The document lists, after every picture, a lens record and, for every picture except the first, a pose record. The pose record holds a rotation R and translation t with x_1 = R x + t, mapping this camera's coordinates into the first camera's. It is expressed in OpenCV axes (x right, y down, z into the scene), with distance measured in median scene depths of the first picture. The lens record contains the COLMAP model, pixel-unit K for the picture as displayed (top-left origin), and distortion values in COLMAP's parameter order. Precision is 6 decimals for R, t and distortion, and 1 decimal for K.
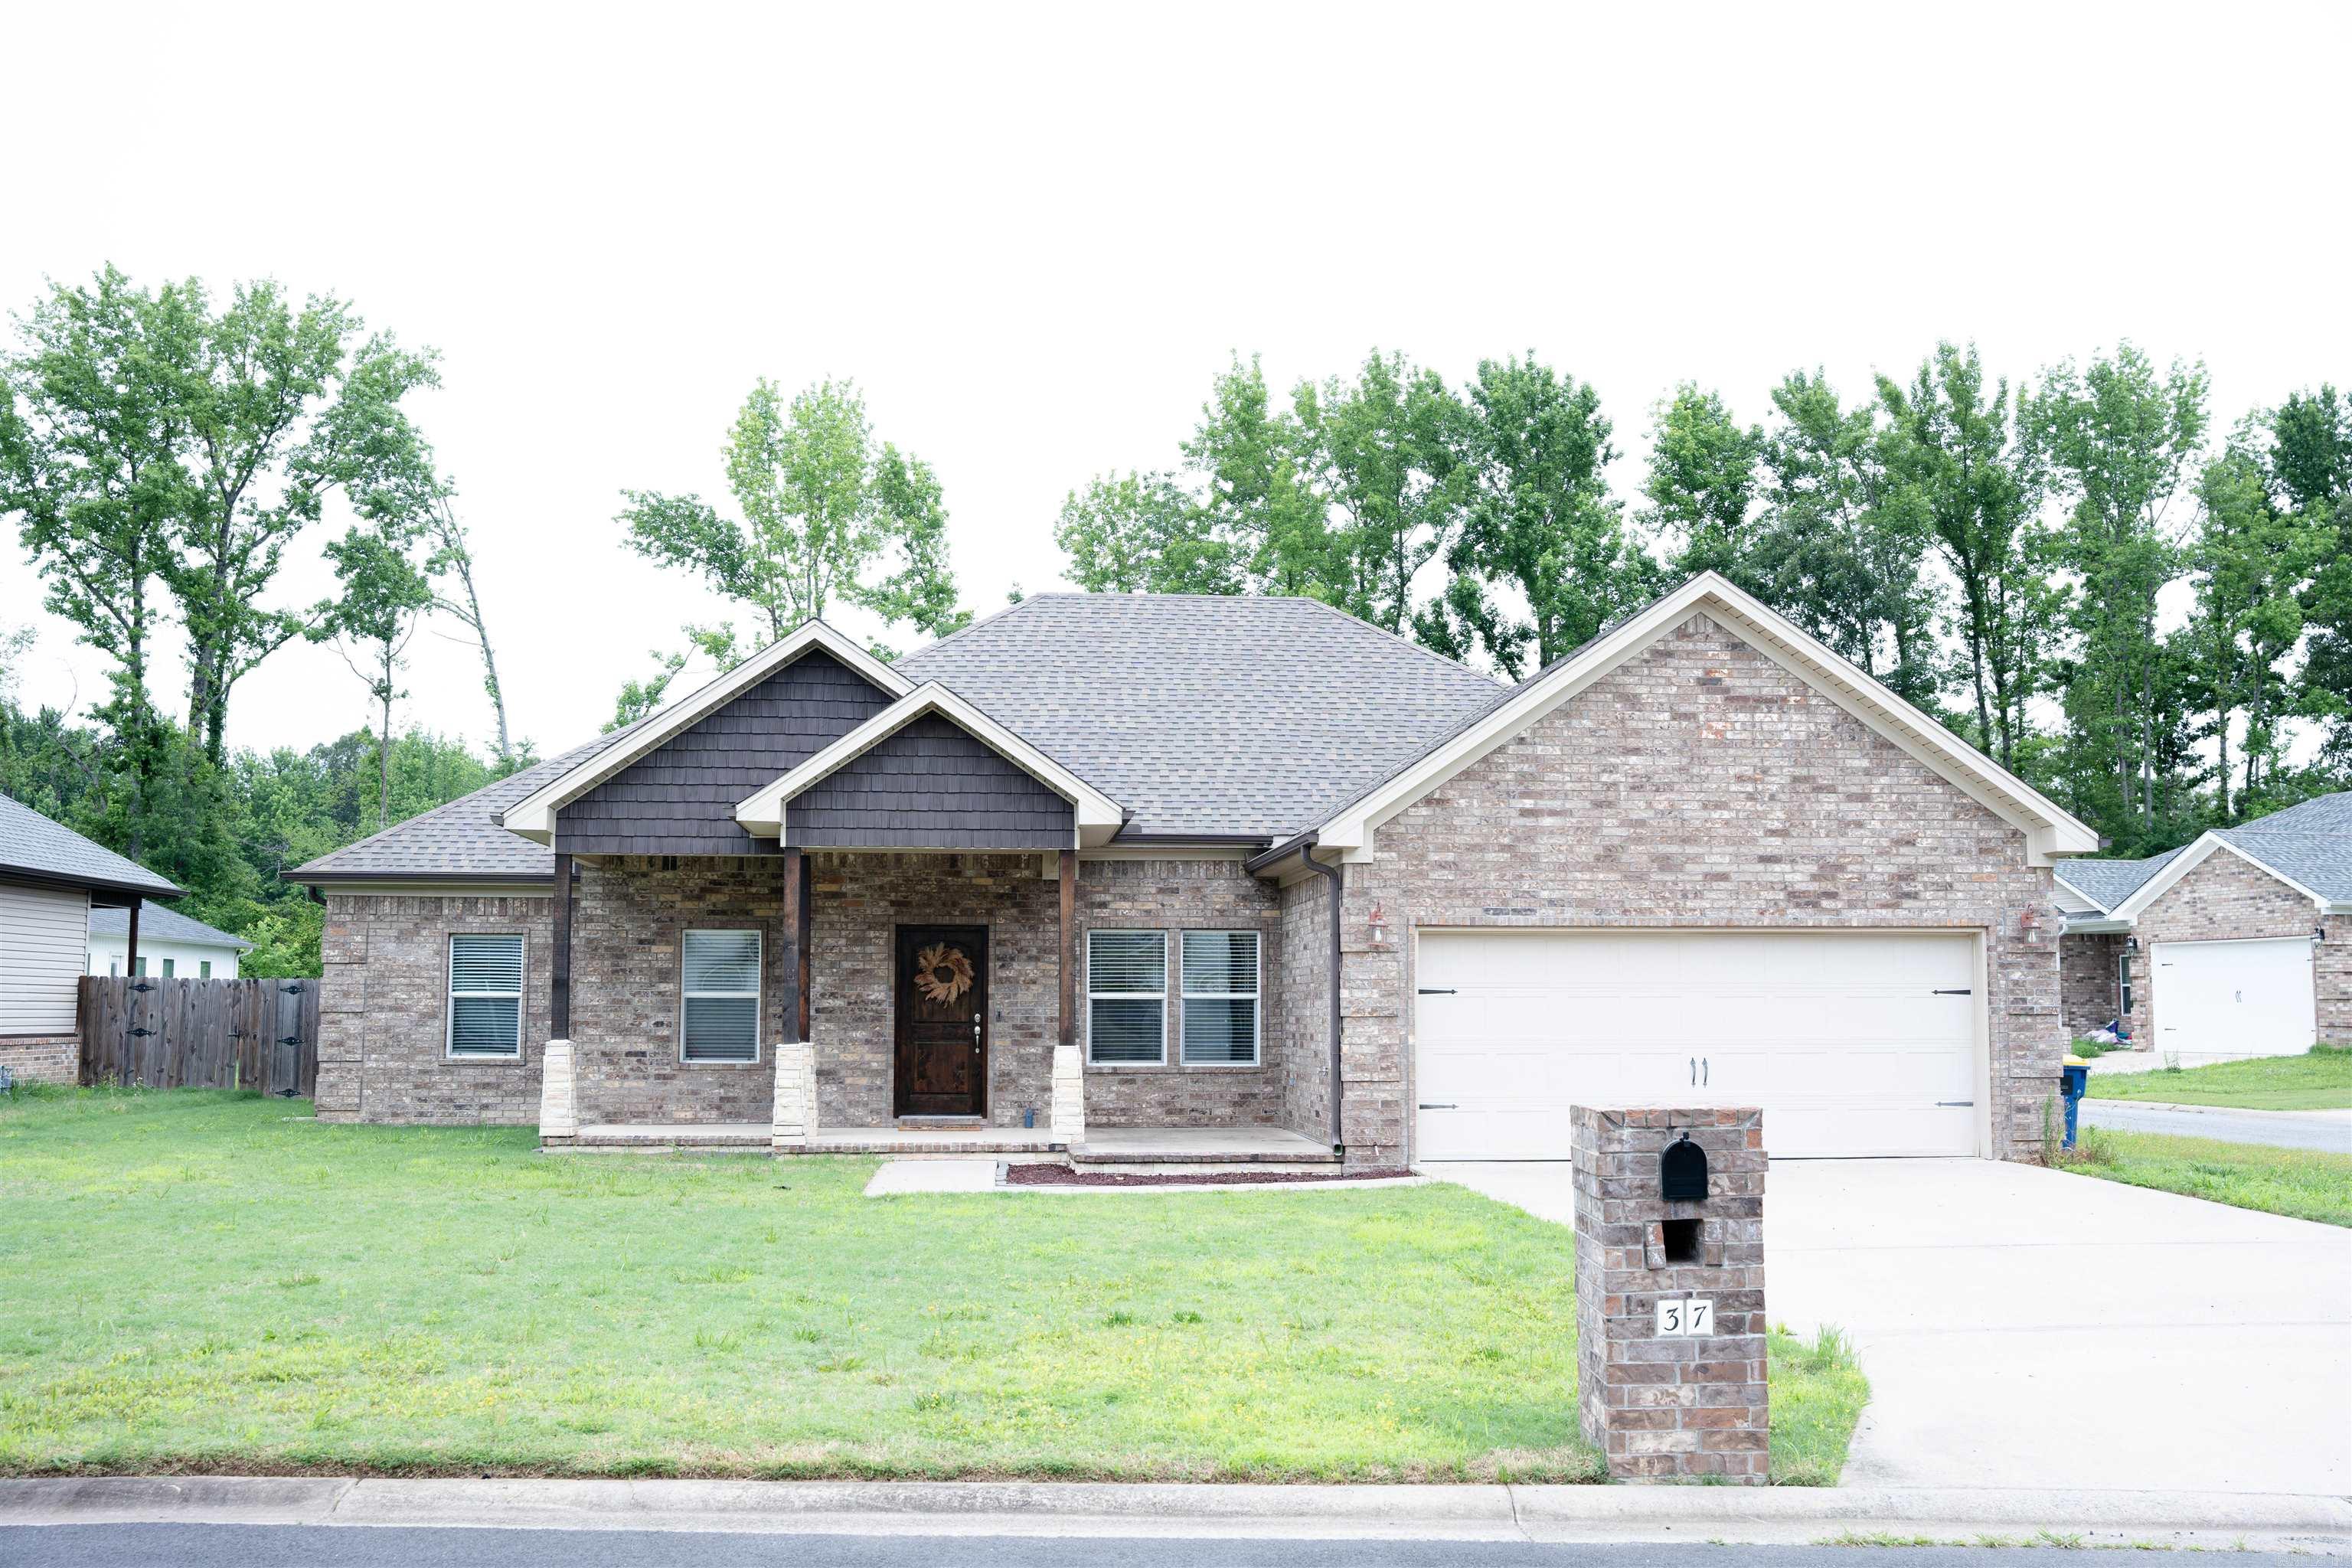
lens RADIAL K [[2231.8, 0, 1186.7], [0, 2231.8, 786.7], [0, 0, 1]] dist [-0.097276, 0.241400]
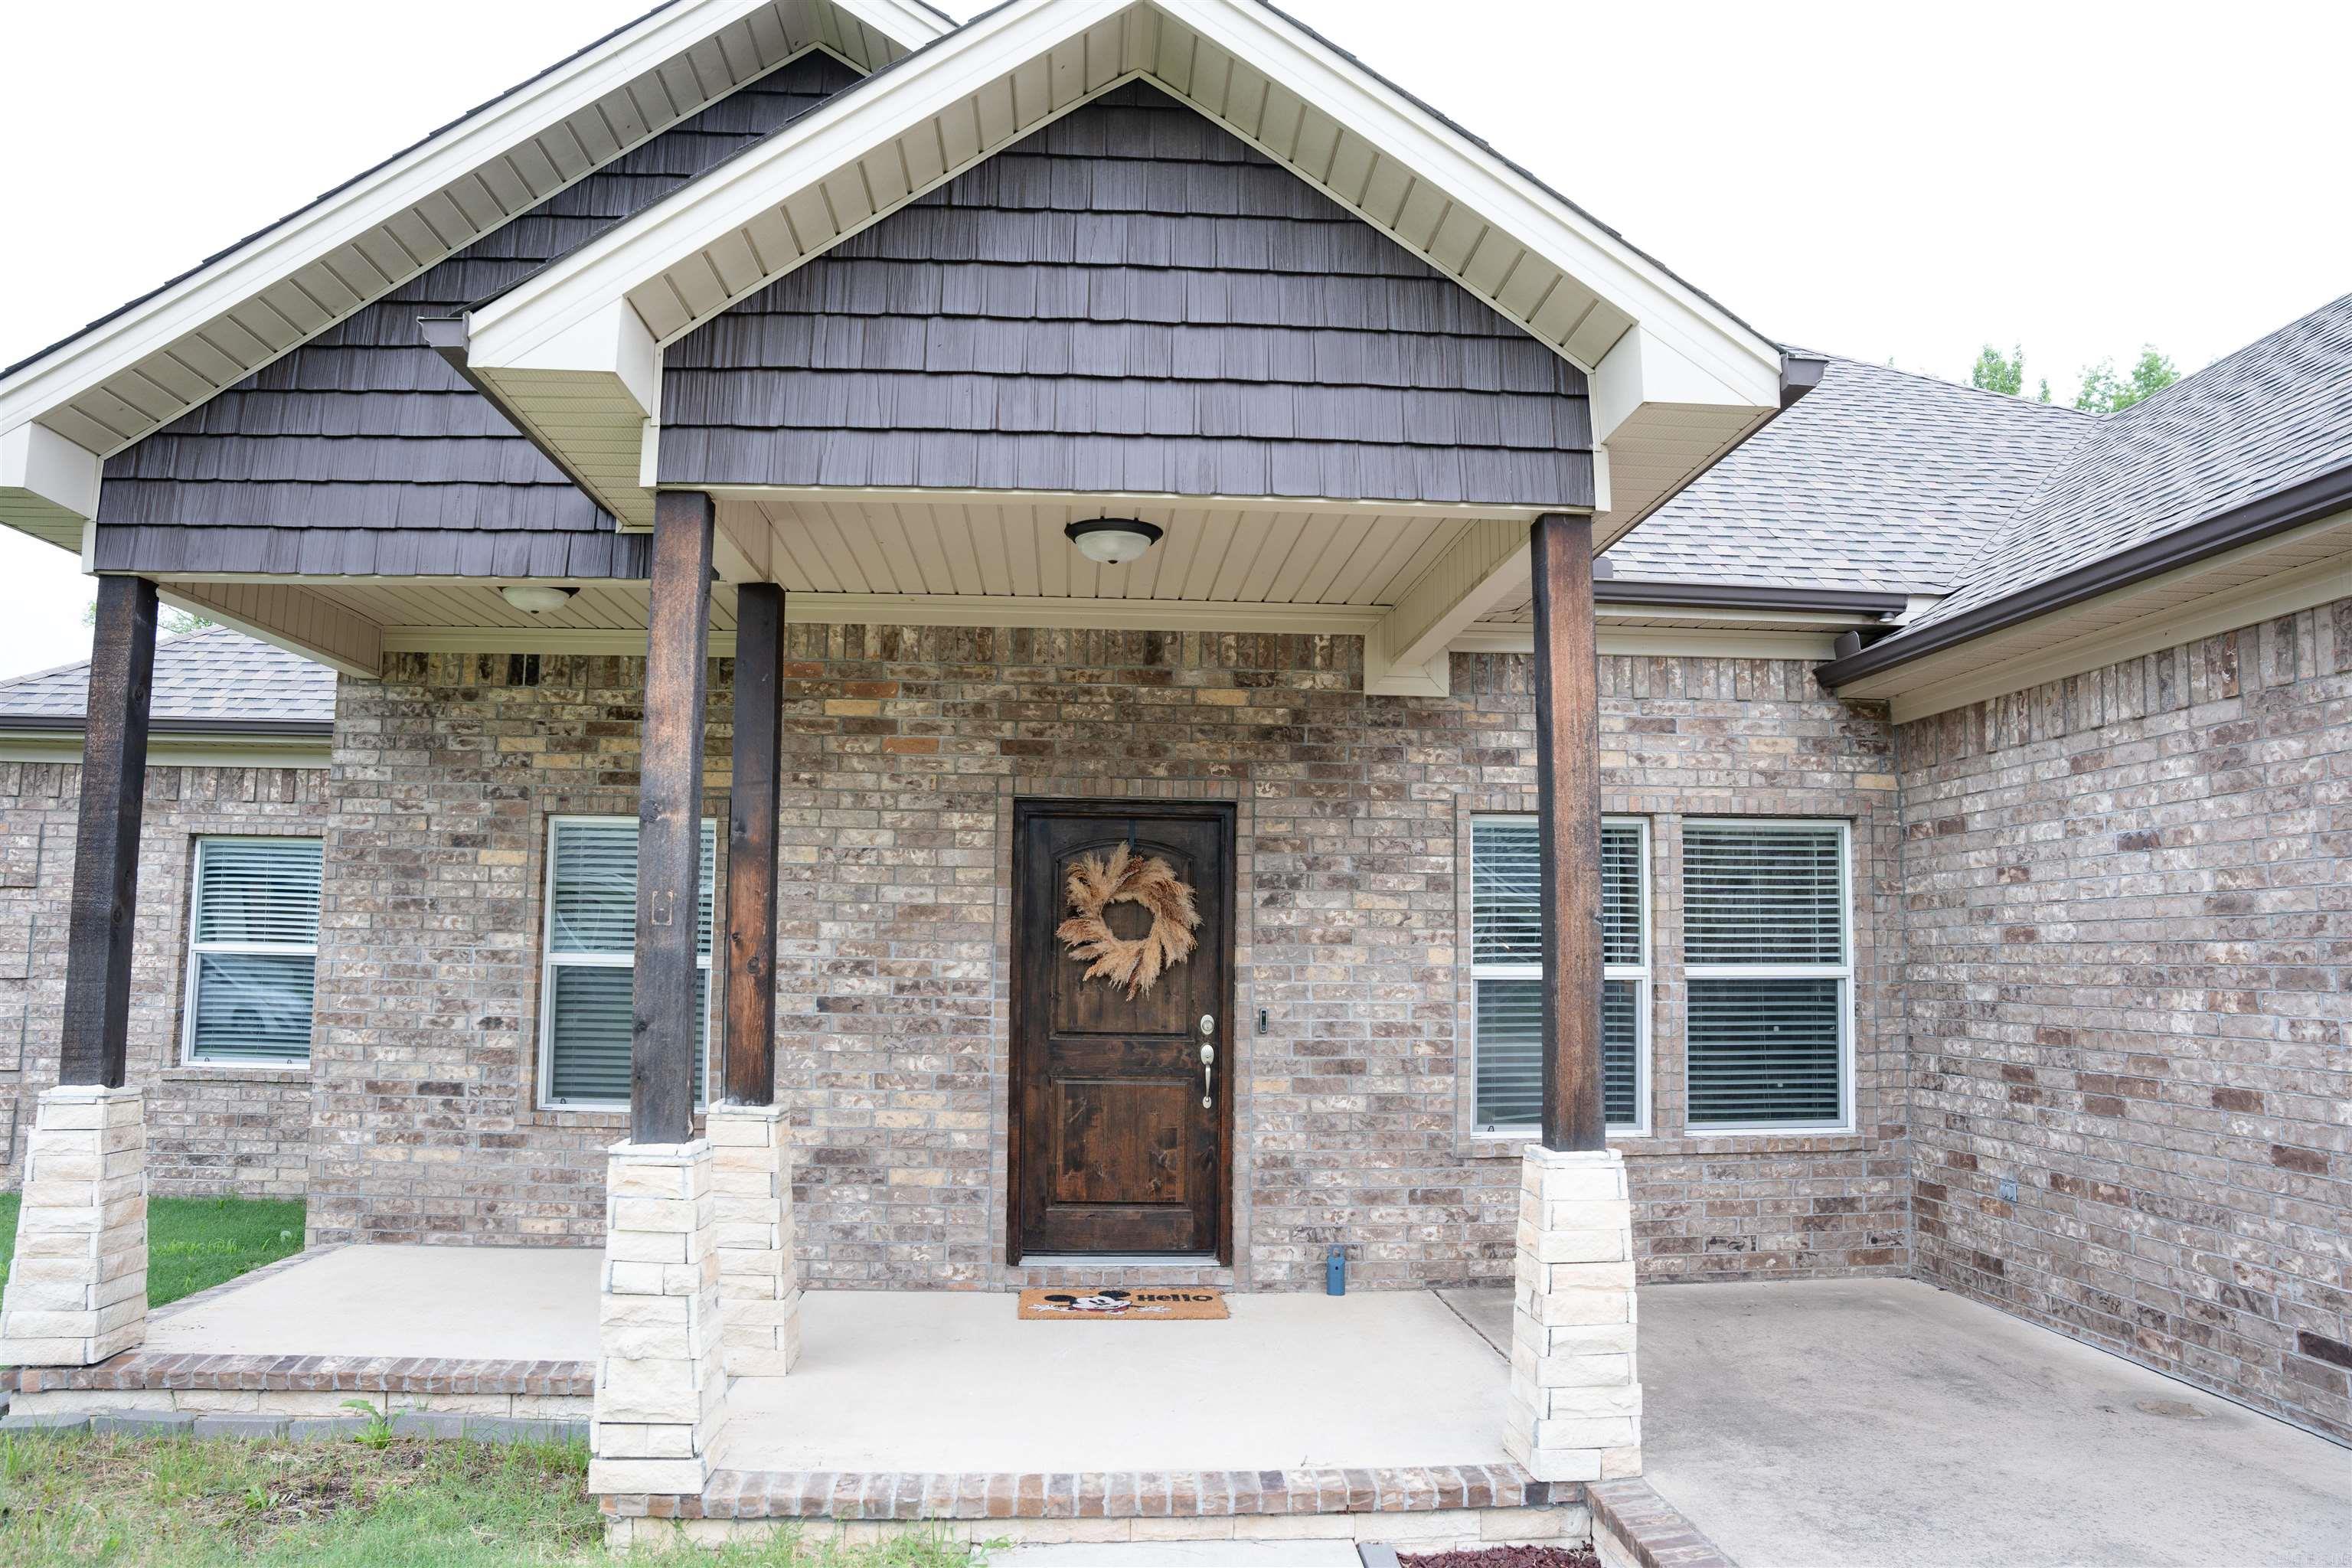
lens RADIAL K [[1617.0, 0, 1176.0], [0, 1617.0, 784.0], [0, 0, 1]] dist [-0.177686, 0.135739]
pose [[0.999559, 0.005470, -0.029170, -0.105549], [-0.005704, 0.999952, -0.007957, 0.070716], [0.029125, 0.008120, 0.999543, 0.806562]]
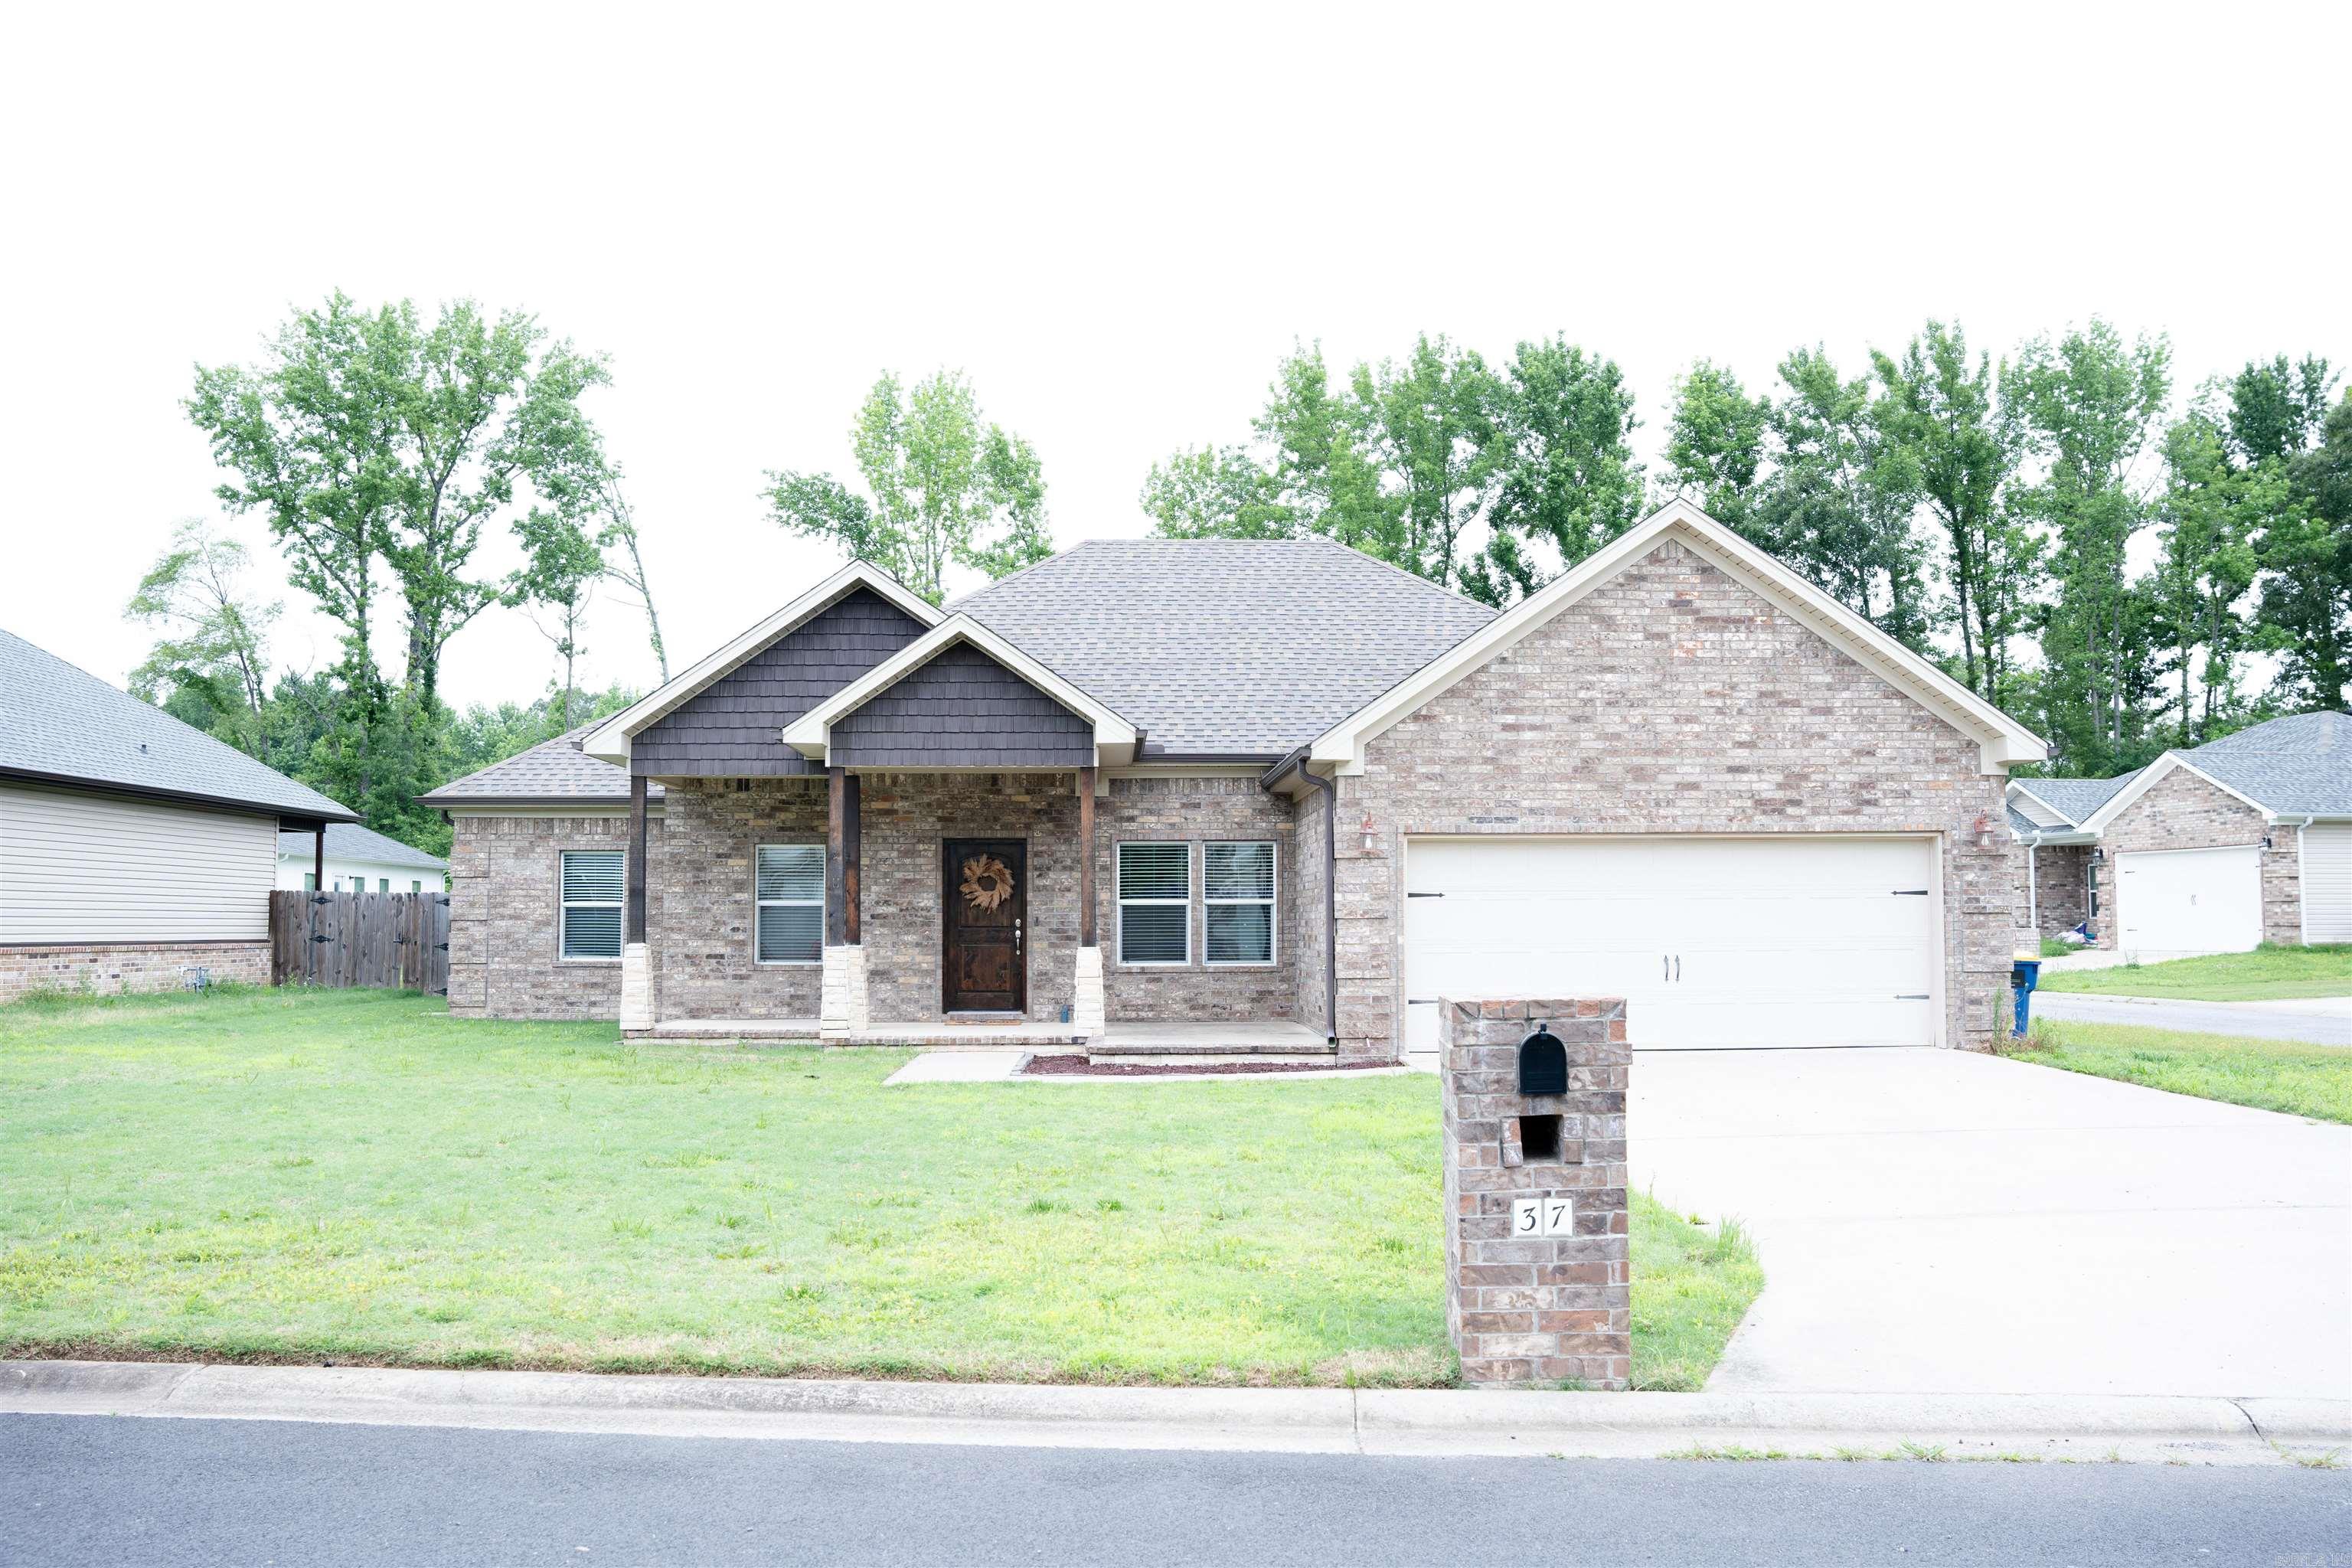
lens RADIAL K [[1926.0, 0, 1176.0], [0, 1926.0, 784.0], [0, 0, 1]] dist [-0.144594, 0.197408]
pose [[0.998292, -0.008671, -0.057767, 0.045401], [0.010298, 0.999557, 0.027934, 0.011216], [0.057500, -0.028481, 0.997939, 0.069567]]
